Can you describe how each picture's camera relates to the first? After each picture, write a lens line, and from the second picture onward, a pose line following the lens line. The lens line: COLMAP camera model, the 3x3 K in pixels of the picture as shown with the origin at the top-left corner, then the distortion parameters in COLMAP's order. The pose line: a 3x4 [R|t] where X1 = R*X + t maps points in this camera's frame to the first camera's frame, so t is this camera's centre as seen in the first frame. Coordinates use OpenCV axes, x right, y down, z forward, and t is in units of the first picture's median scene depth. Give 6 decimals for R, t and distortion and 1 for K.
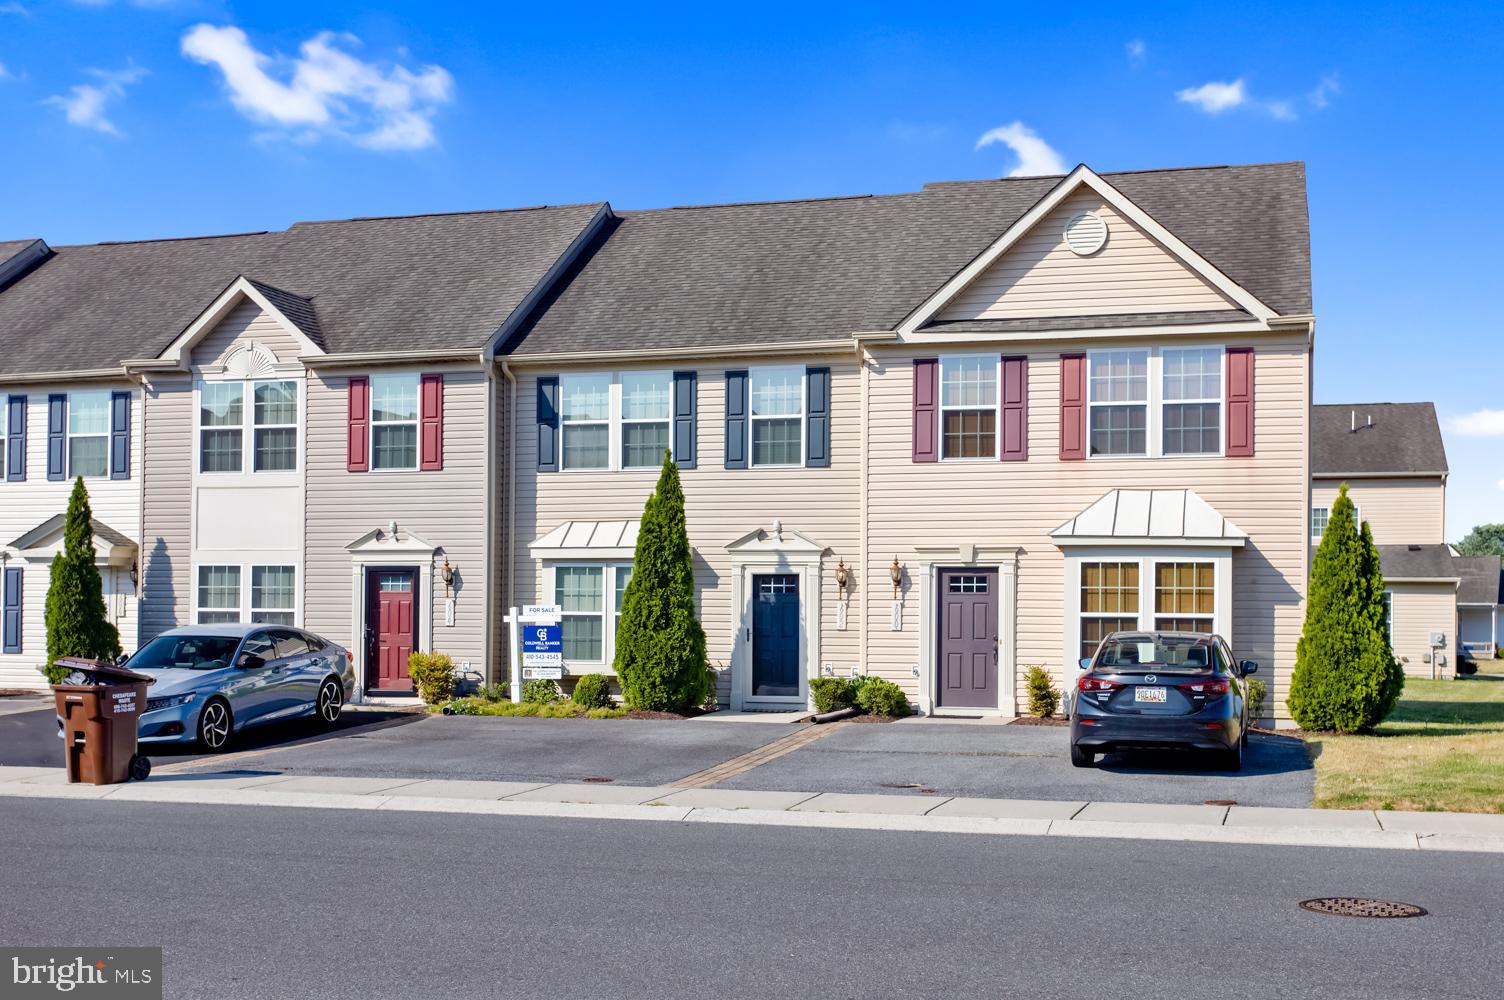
lens RADIAL K [[1734.1, 0, 755.3], [0, 1734.1, 499.2], [0, 0, 1]] dist [-0.023779, 0.000000]
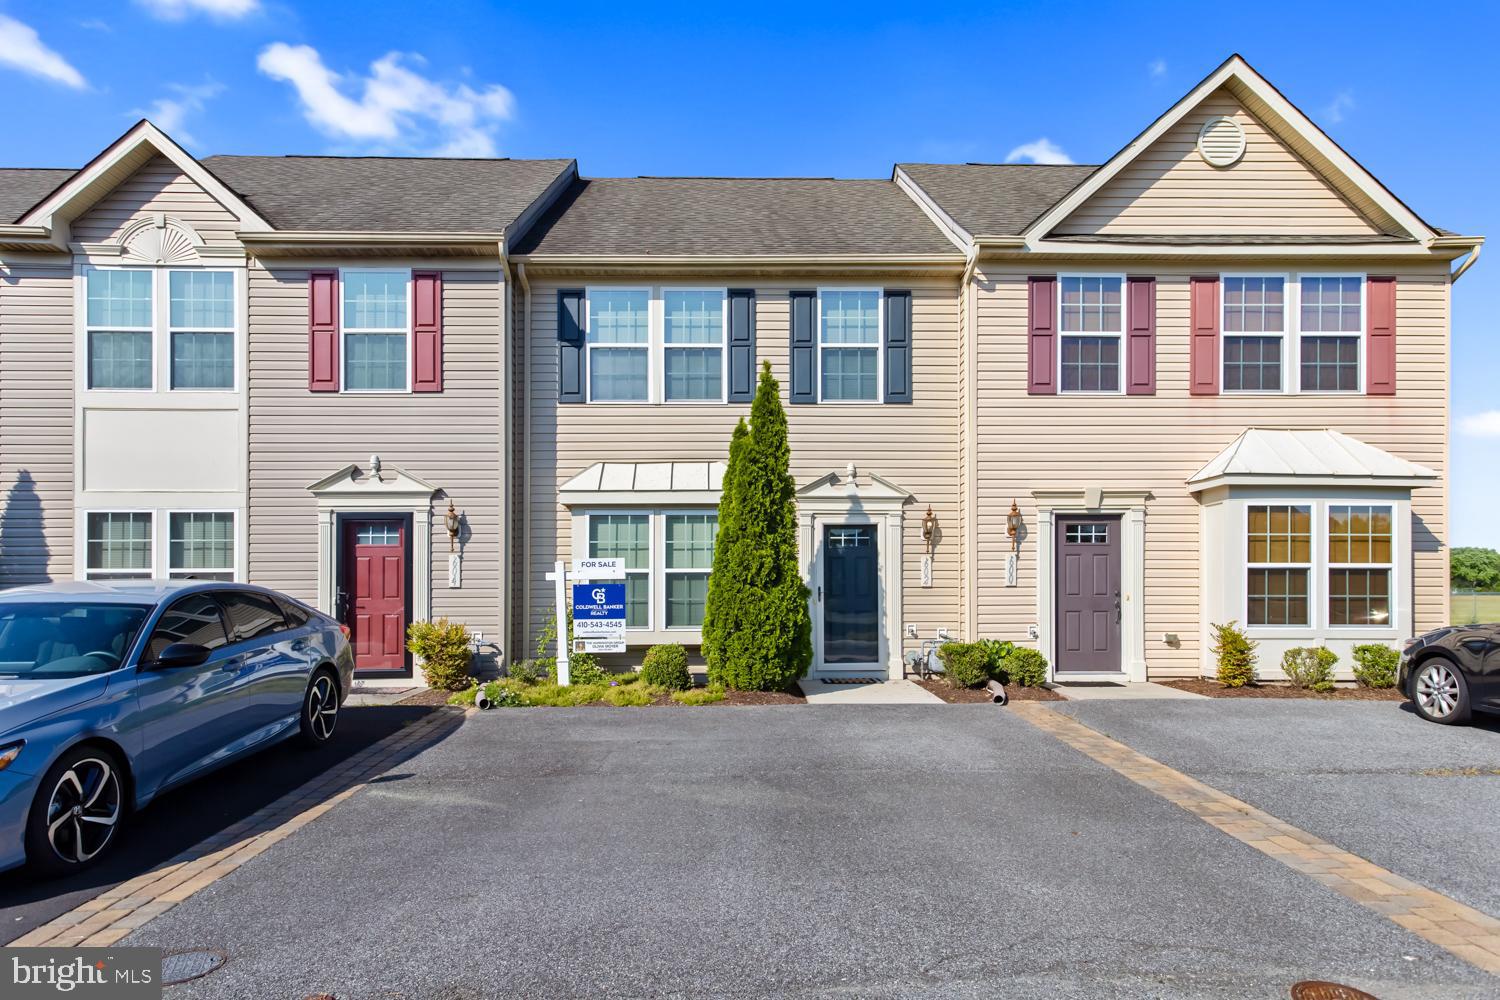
lens RADIAL K [[923.7, 0, 748.7], [0, 923.7, 557.6], [0, 0, 1]] dist [0.008222, 0.009662]
pose [[0.960828, 0.000088, 0.277146, -0.168090], [-0.009246, 0.999453, 0.031740, 0.045806], [-0.276991, -0.033059, 0.960304, 0.566868]]
